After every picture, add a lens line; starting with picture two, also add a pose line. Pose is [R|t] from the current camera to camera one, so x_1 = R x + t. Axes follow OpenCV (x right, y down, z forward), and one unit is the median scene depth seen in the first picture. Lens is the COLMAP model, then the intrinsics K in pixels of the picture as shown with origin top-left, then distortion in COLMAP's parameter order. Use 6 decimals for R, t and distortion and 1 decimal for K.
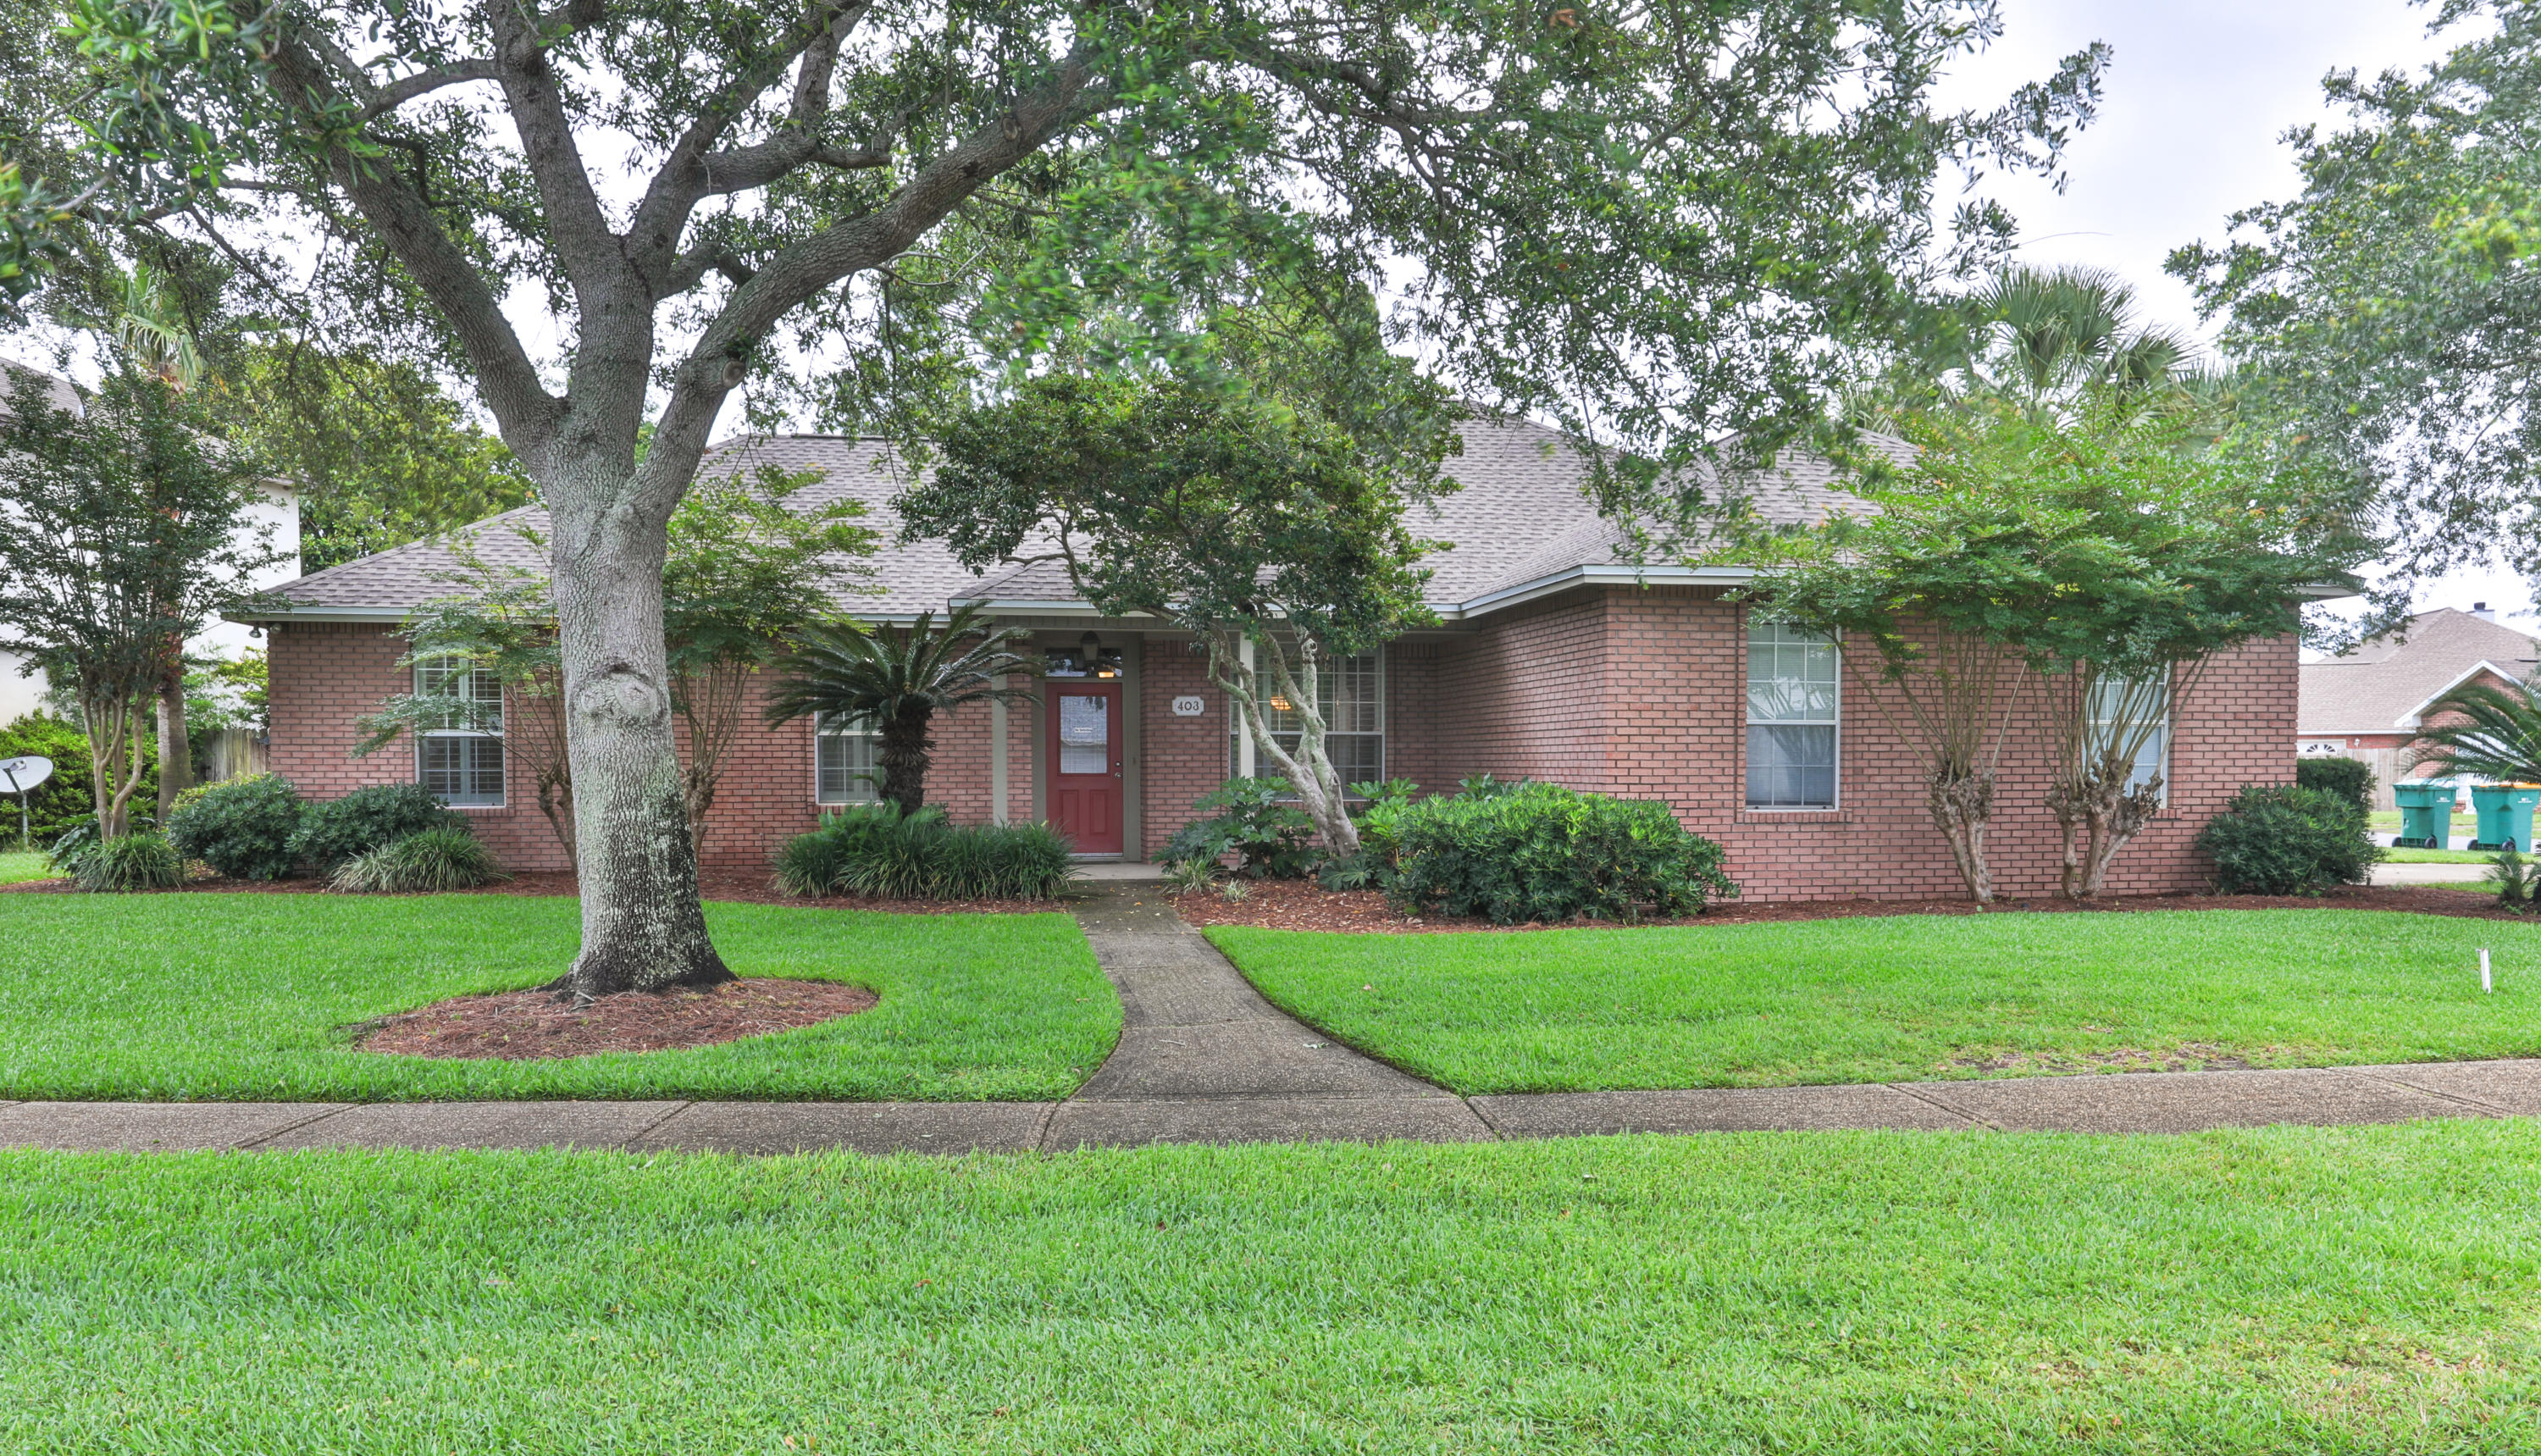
lens RADIAL K [[1871.3, 0, 1272.4], [0, 1871.3, 735.4], [0, 0, 1]] dist [0.008492, 0.000396]
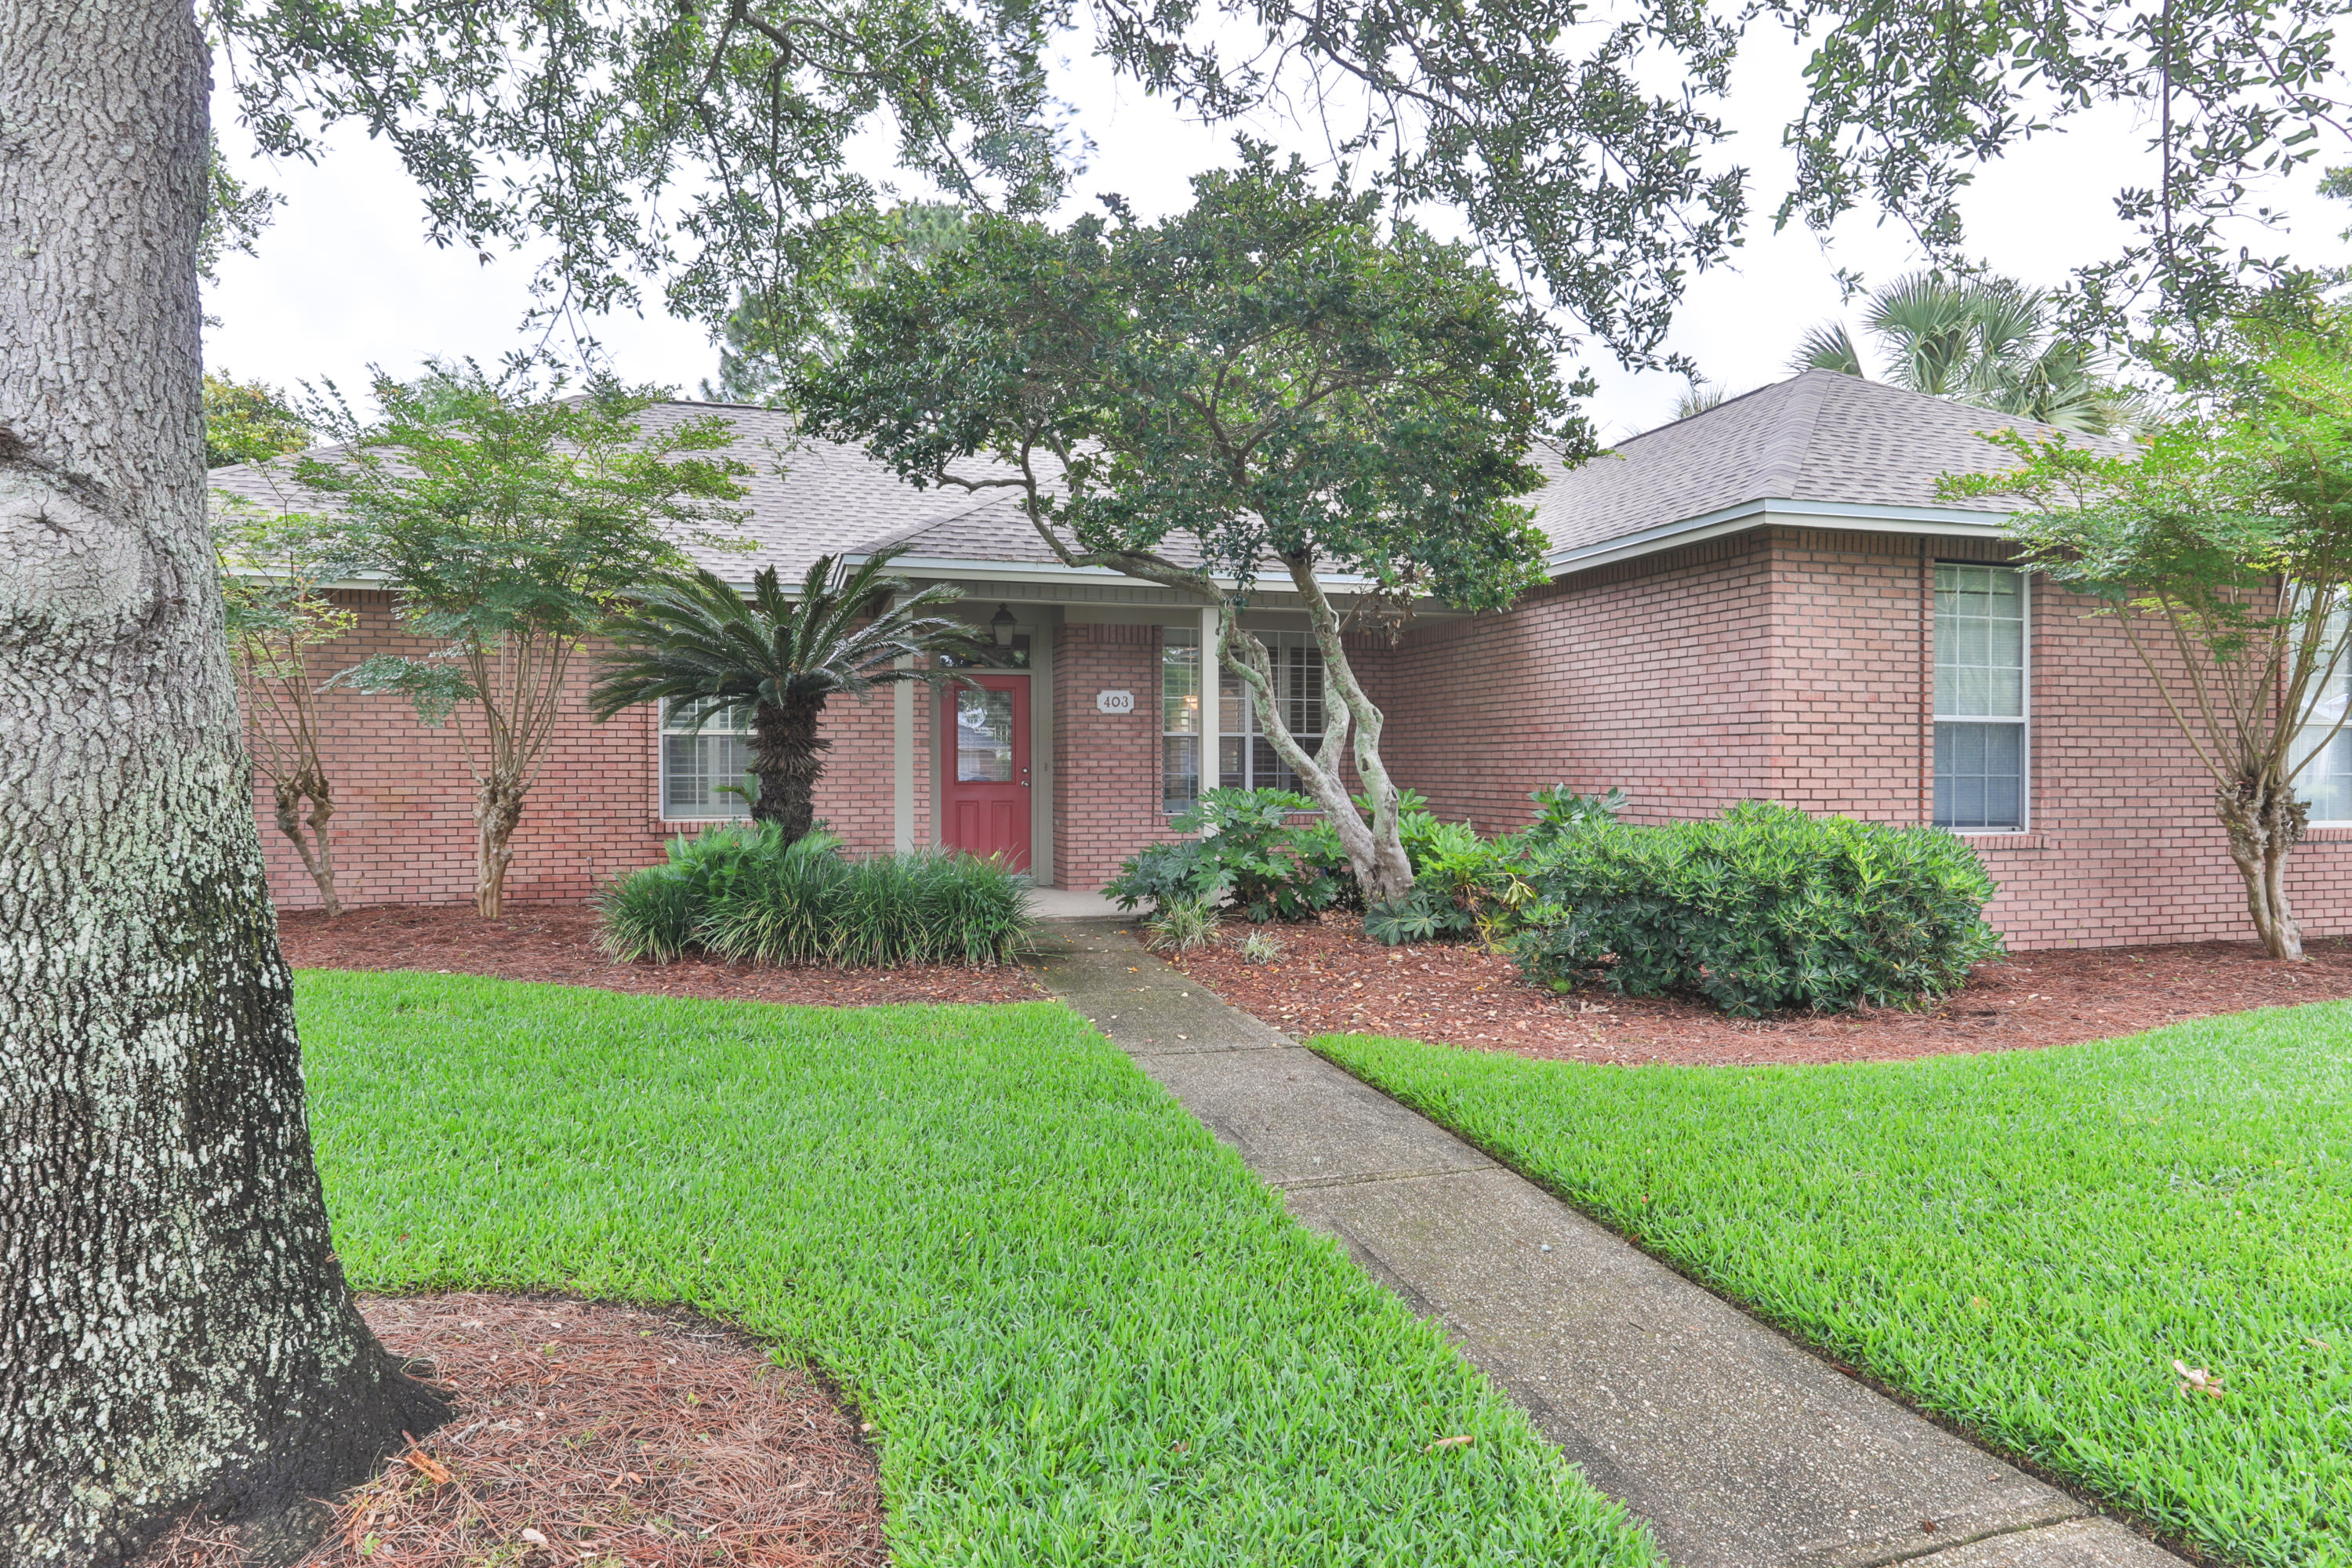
lens RADIAL K [[1351.6, 0, 1159.6], [0, 1351.6, 731.8], [0, 0, 1]] dist [-0.008076, 0.000765]
pose [[0.992978, 0.004898, 0.118196, -0.117840], [-0.003535, 0.999925, -0.011740, 0.005835], [-0.118245, 0.011240, 0.992921, 0.471494]]
